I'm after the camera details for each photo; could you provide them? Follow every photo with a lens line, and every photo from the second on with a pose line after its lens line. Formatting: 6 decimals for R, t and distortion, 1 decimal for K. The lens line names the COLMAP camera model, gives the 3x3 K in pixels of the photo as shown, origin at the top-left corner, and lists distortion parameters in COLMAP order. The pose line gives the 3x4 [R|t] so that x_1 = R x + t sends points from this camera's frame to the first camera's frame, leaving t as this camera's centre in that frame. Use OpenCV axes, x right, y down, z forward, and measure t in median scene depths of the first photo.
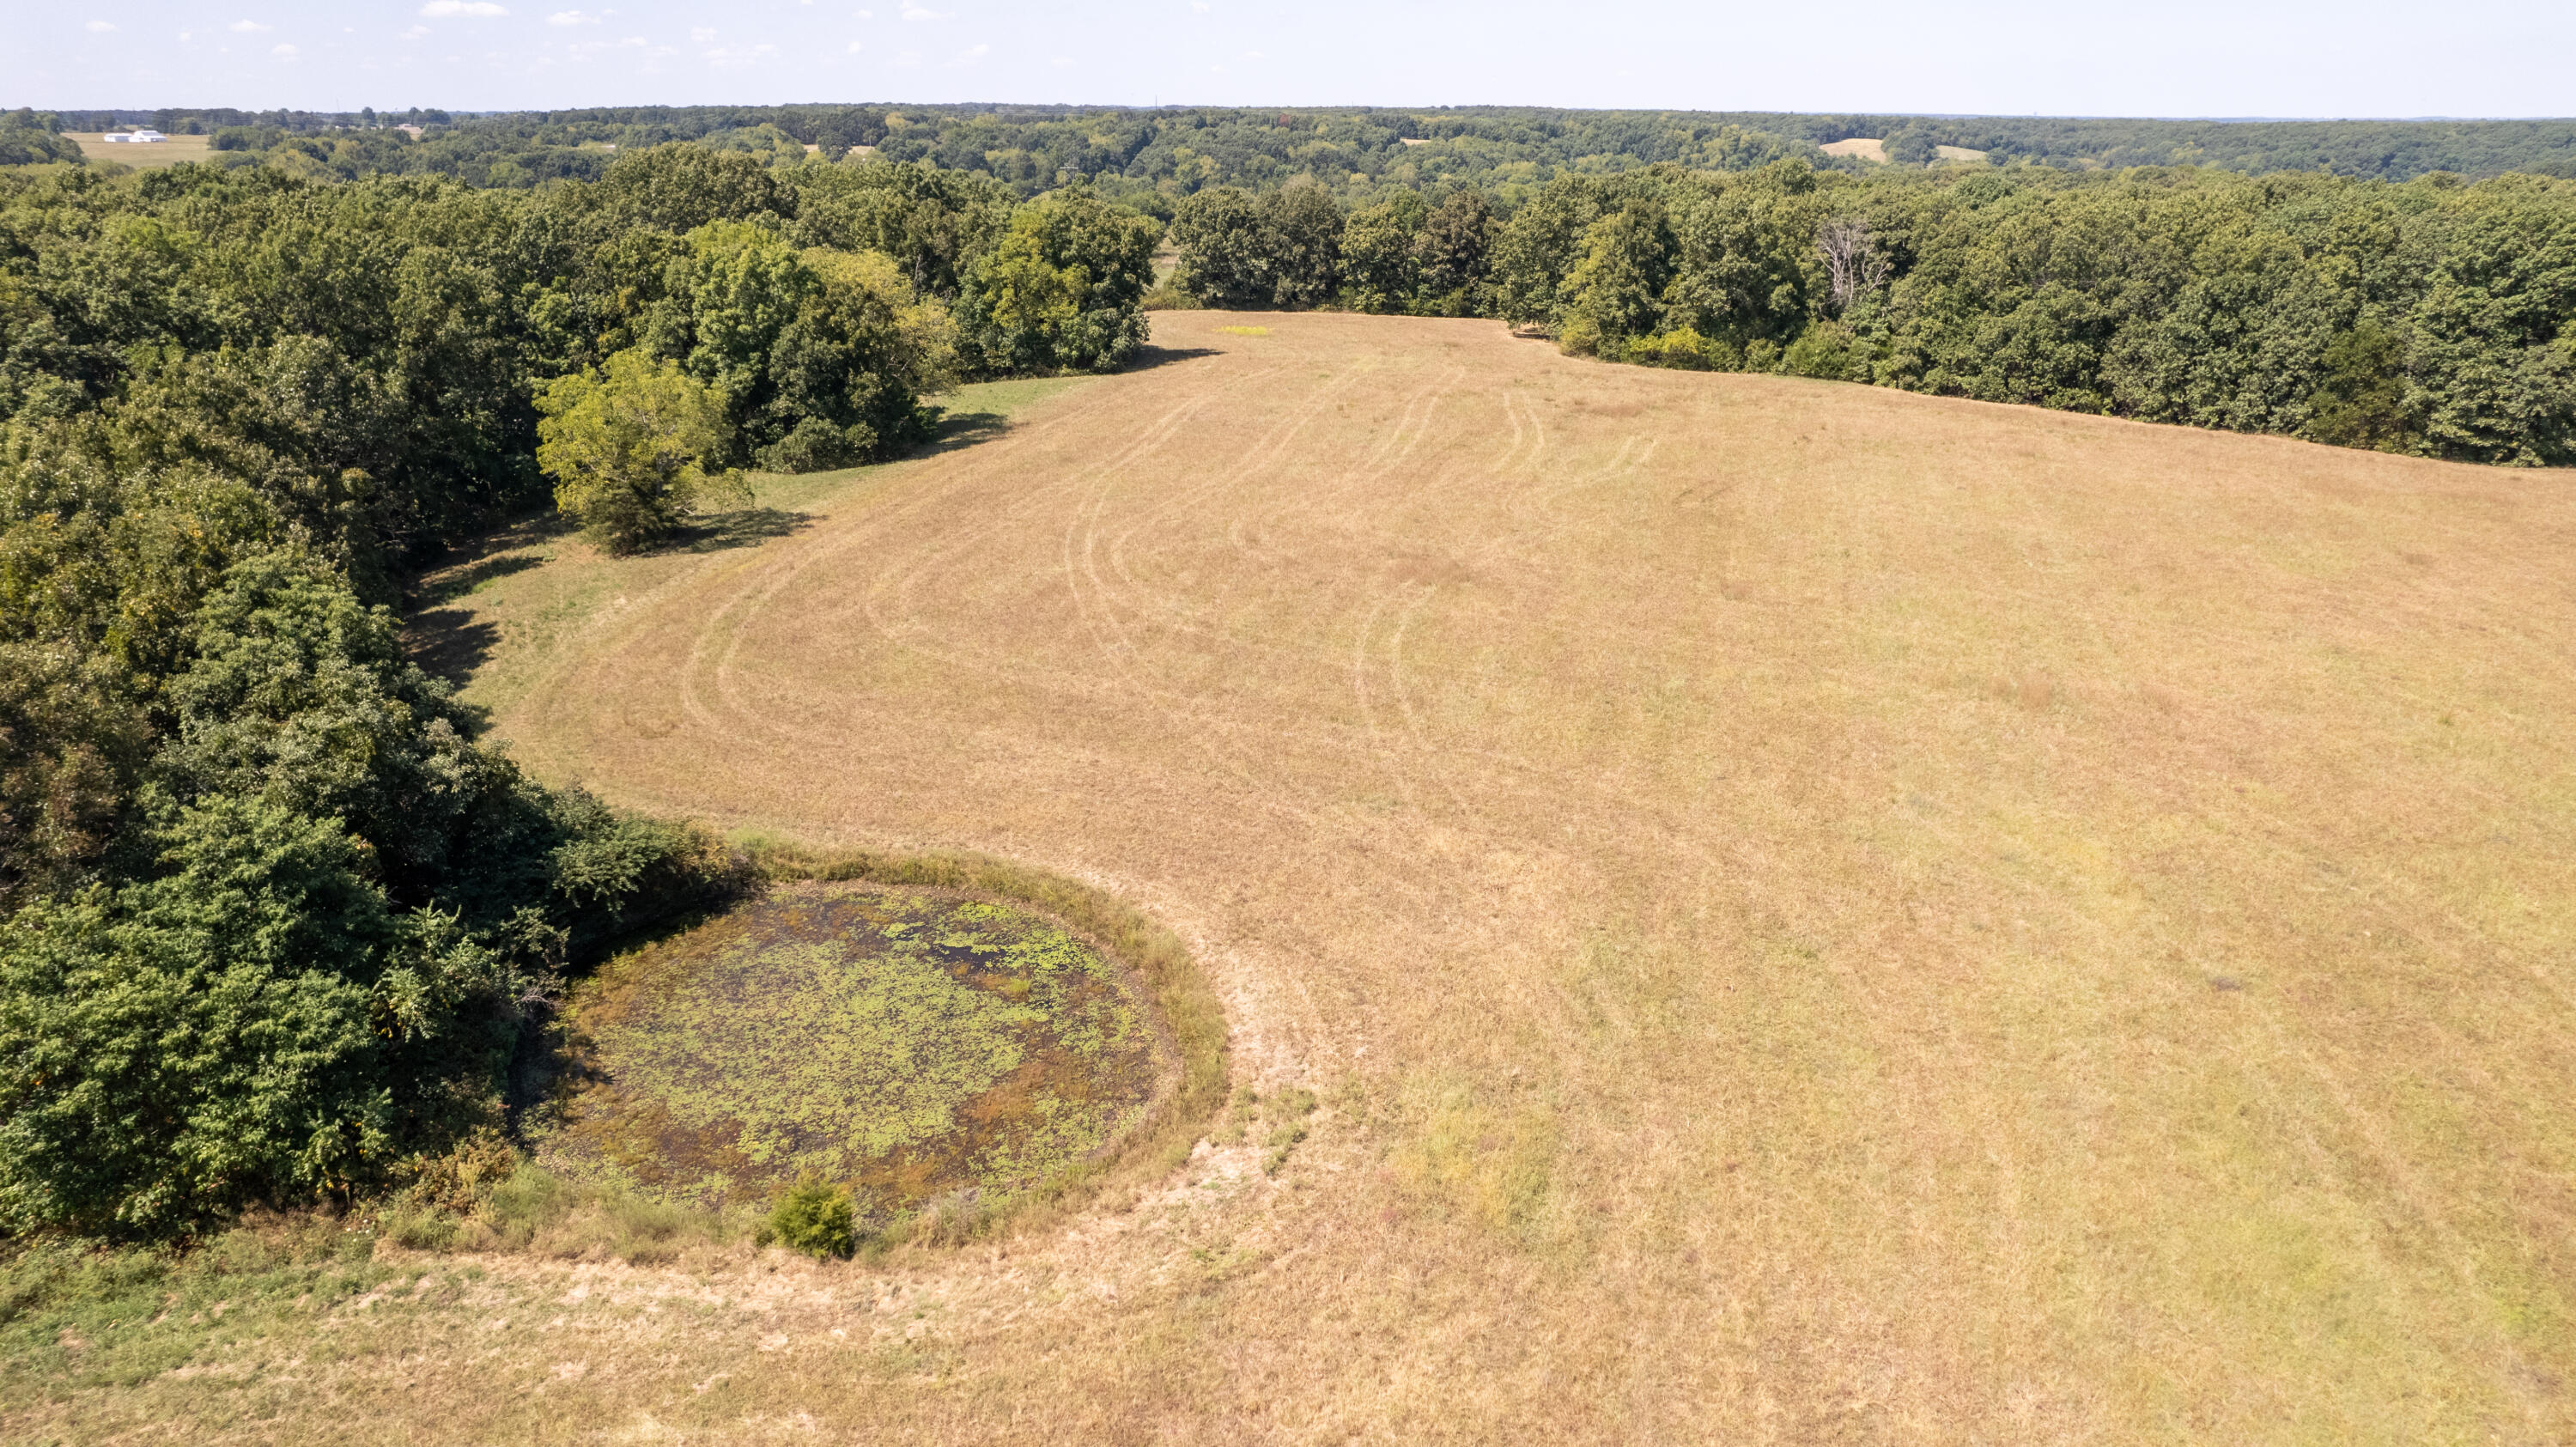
lens RADIAL K [[1650.3, 0, 1300.7], [0, 1650.3, 728.9], [0, 0, 1]] dist [-0.088833, 0.082518]
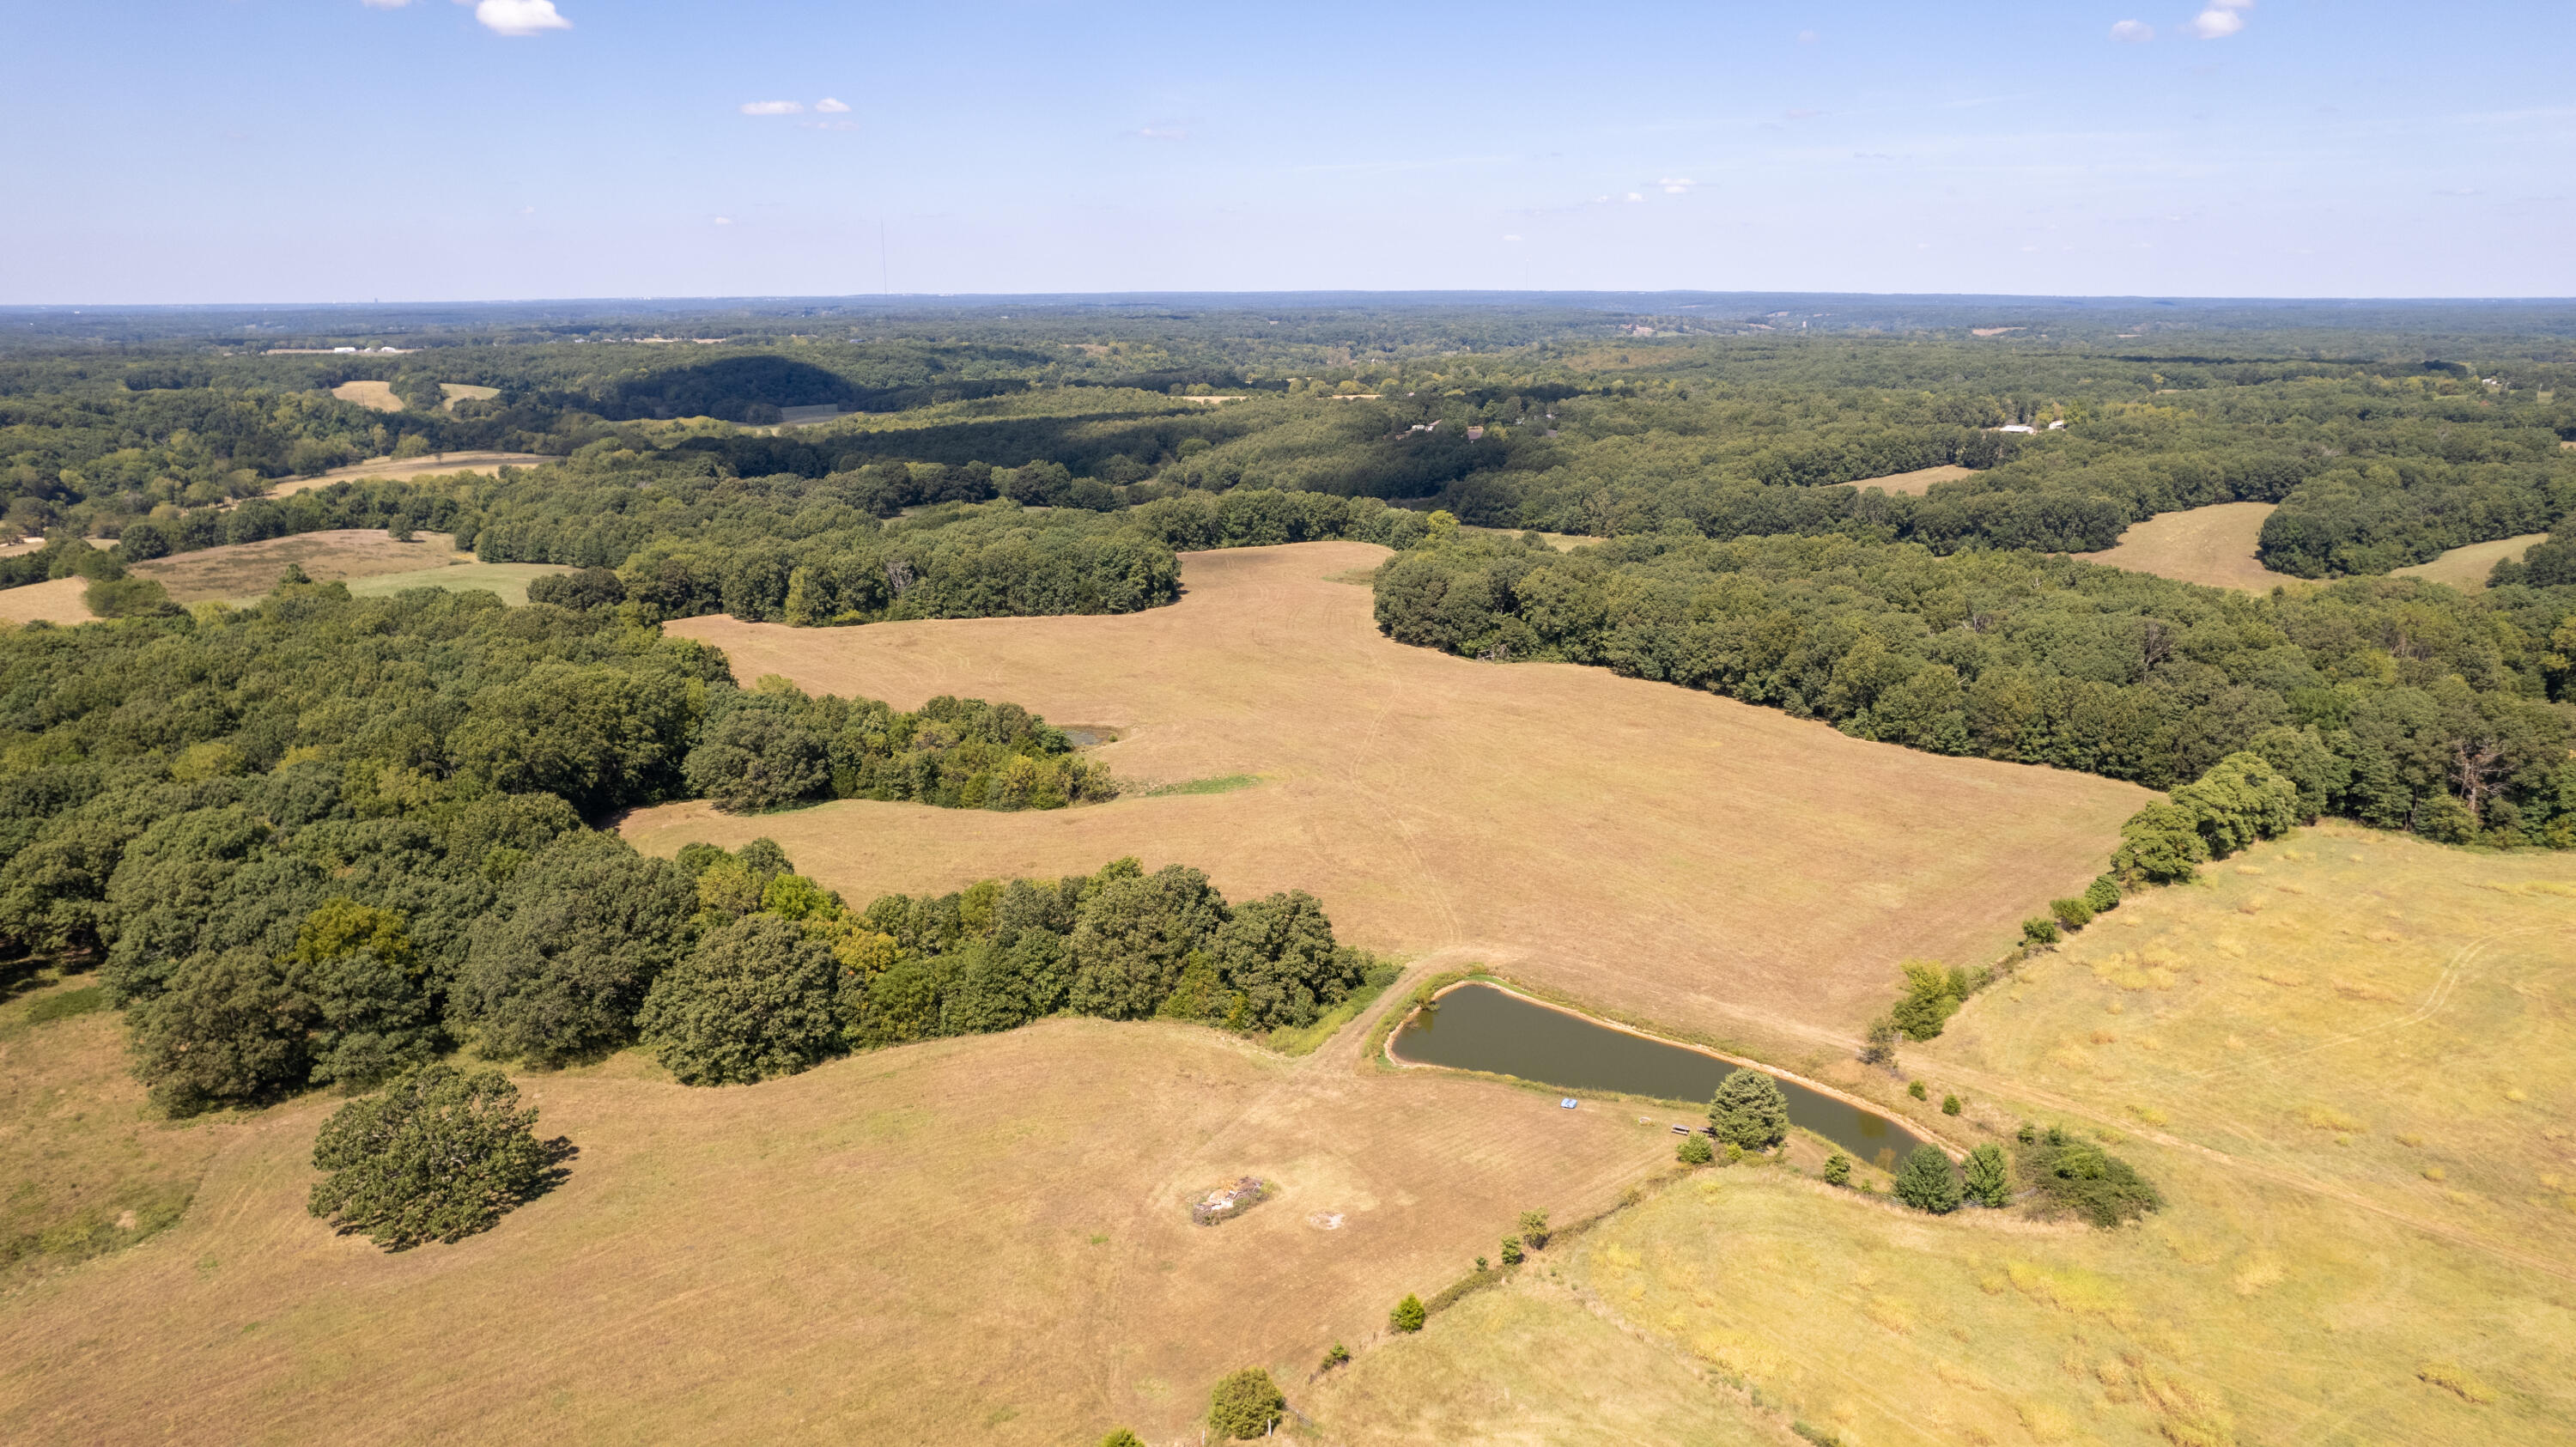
lens RADIAL K [[1646.3, 0, 1301.0], [0, 1646.3, 728.7], [0, 0, 1]] dist [-0.074761, 0.067765]
pose [[0.610034, -0.211351, 0.763668, -1.368471], [0.287239, 0.957202, 0.035460, 0.046317], [-0.738479, 0.197724, 0.644635, -1.169951]]
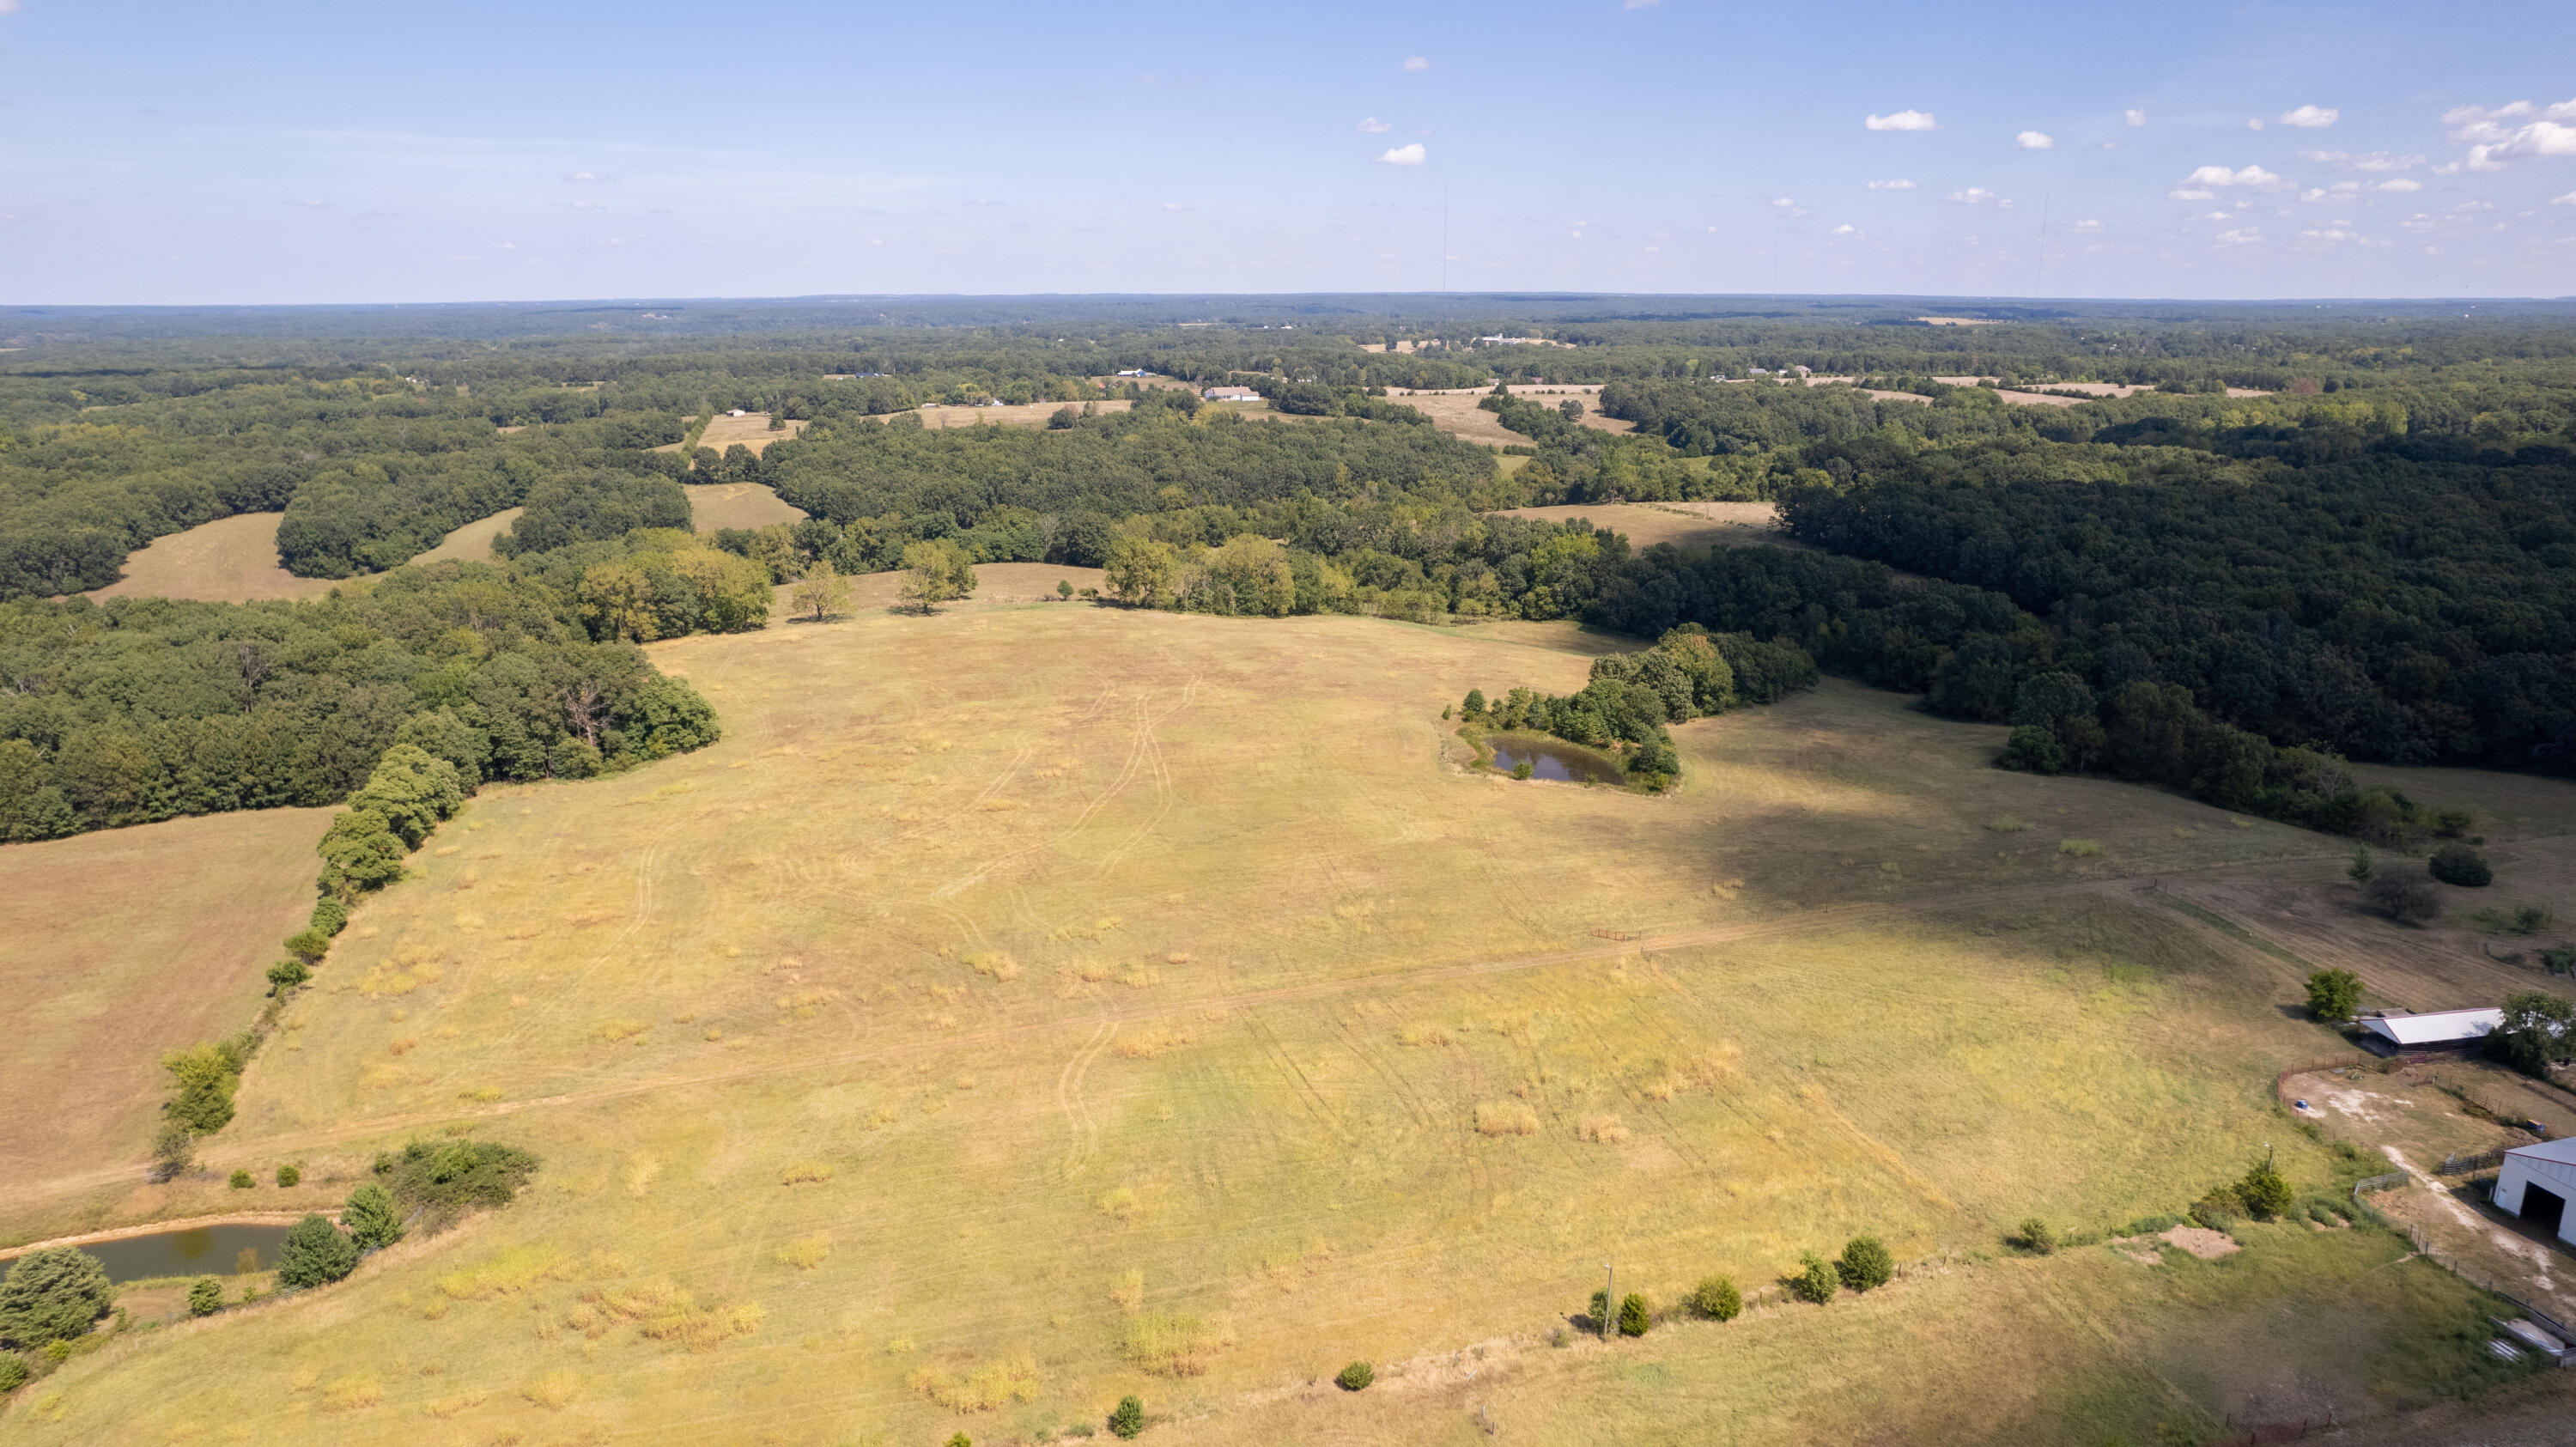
lens RADIAL K [[1646.3, 0, 1301.0], [0, 1646.3, 728.7], [0, 0, 1]] dist [-0.074761, 0.067765]
pose [[-0.455146, -0.233748, 0.859188, -1.406463], [0.319782, 0.857641, 0.402729, 0.012211], [-0.831012, 0.458054, -0.315604, -1.080270]]
